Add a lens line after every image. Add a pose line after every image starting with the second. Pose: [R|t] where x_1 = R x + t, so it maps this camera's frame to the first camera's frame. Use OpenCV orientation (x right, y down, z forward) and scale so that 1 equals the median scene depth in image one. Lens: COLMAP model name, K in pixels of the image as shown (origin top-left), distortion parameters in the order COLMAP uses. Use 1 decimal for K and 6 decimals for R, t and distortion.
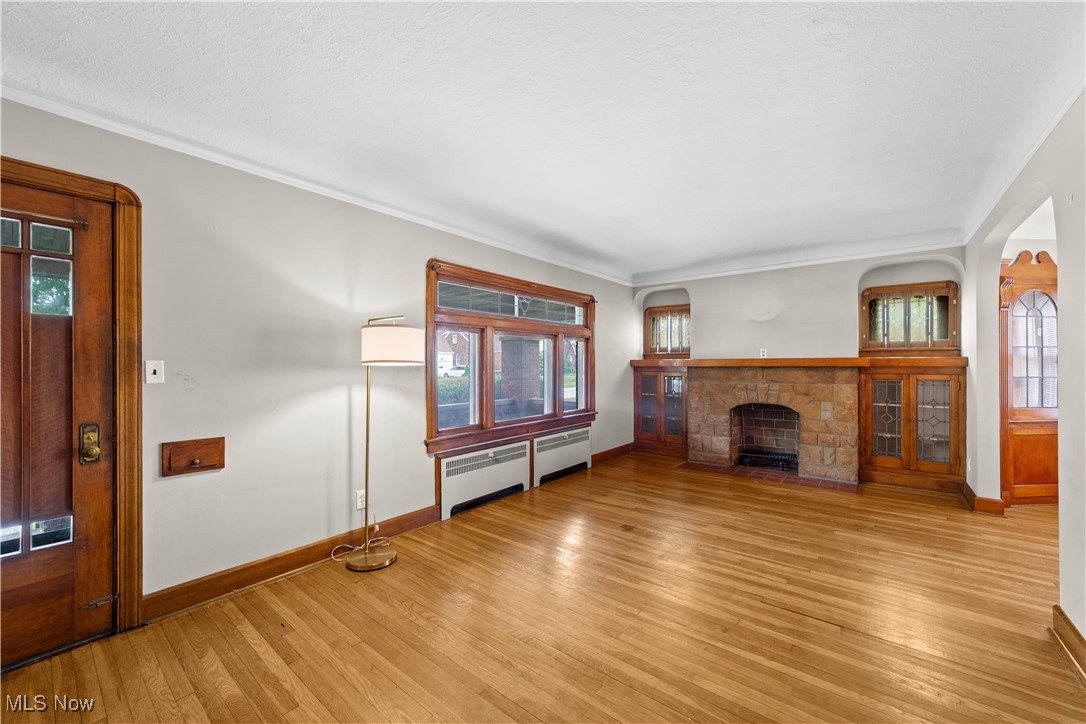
lens RADIAL K [[425.4, 0, 545.6], [0, 425.4, 362.7], [0, 0, 1]] dist [-0.014766, 0.007979]
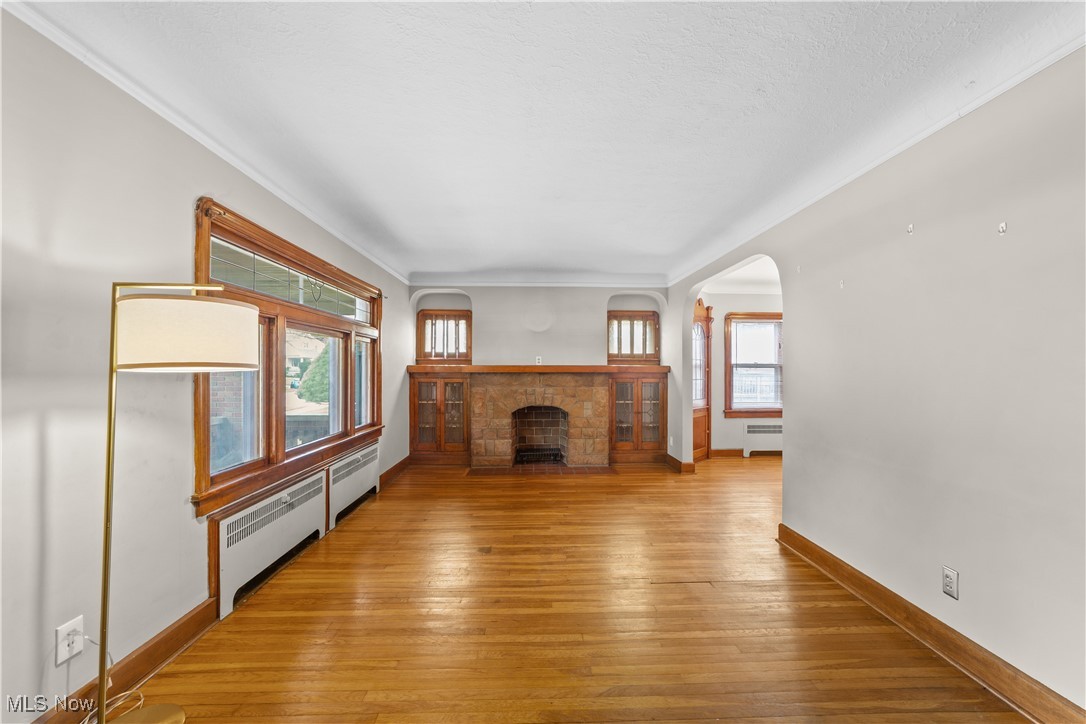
lens RADIAL K [[420.1, 0, 543.6], [0, 420.1, 367.4], [0, 0, 1]] dist [-0.013625, 0.008002]
pose [[0.763819, 0.007200, 0.645391, -0.219824], [-0.005808, 0.999974, -0.004281, 0.000221], [-0.645405, -0.000479, 0.763841, 0.174420]]
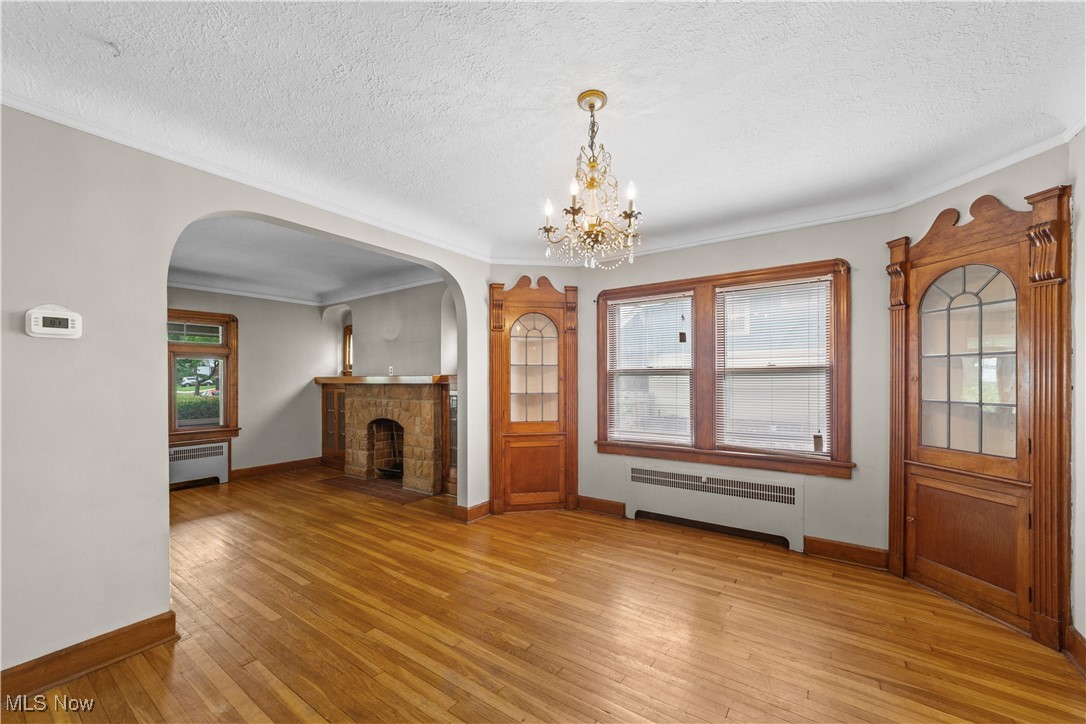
lens RADIAL K [[421.7, 0, 545.5], [0, 421.7, 379.2], [0, 0, 1]] dist [-0.007361, 0.000525]
pose [[0.998407, -0.002311, 0.056370, 0.973828], [0.002106, 0.999991, 0.003699, -0.005244], [-0.056378, -0.003574, 0.998403, -0.066709]]
